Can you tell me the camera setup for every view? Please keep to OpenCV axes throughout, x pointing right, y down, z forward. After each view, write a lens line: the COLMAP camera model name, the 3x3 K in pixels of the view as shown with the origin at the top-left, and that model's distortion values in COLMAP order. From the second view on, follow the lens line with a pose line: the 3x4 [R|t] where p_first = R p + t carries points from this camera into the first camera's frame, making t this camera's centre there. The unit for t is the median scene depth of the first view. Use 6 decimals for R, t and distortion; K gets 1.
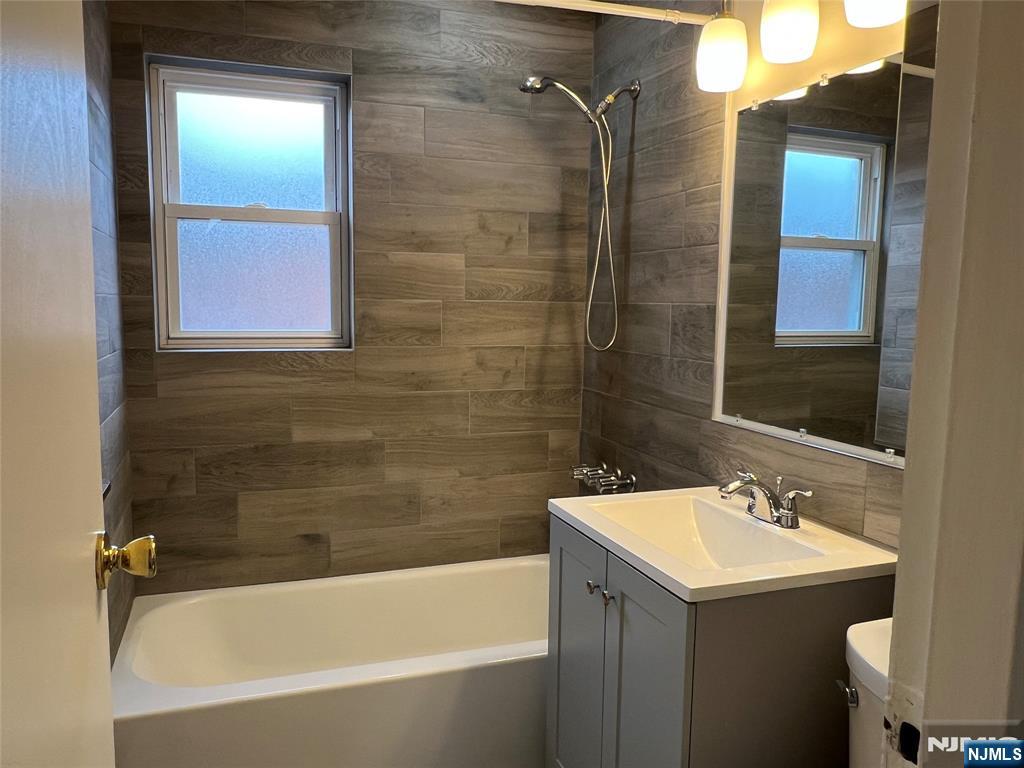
lens RADIAL K [[765.3, 0, 511.2], [0, 765.3, 386.4], [0, 0, 1]] dist [-0.001762, -0.004721]
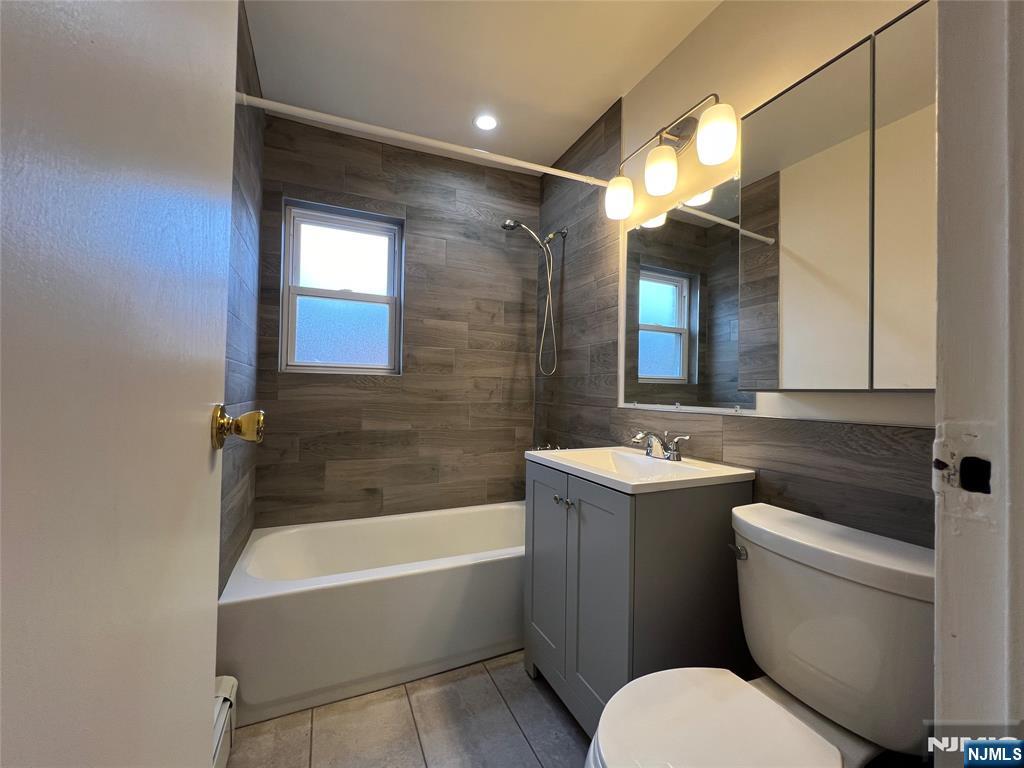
lens RADIAL K [[408.0, 0, 514.3], [0, 408.0, 380.7], [0, 0, 1]] dist [-0.002314, -0.000274]
pose [[0.996376, 0.004787, 0.084928, -0.036227], [0.006263, 0.991576, -0.129373, 0.084129], [-0.084832, 0.129436, 0.987952, 0.098124]]
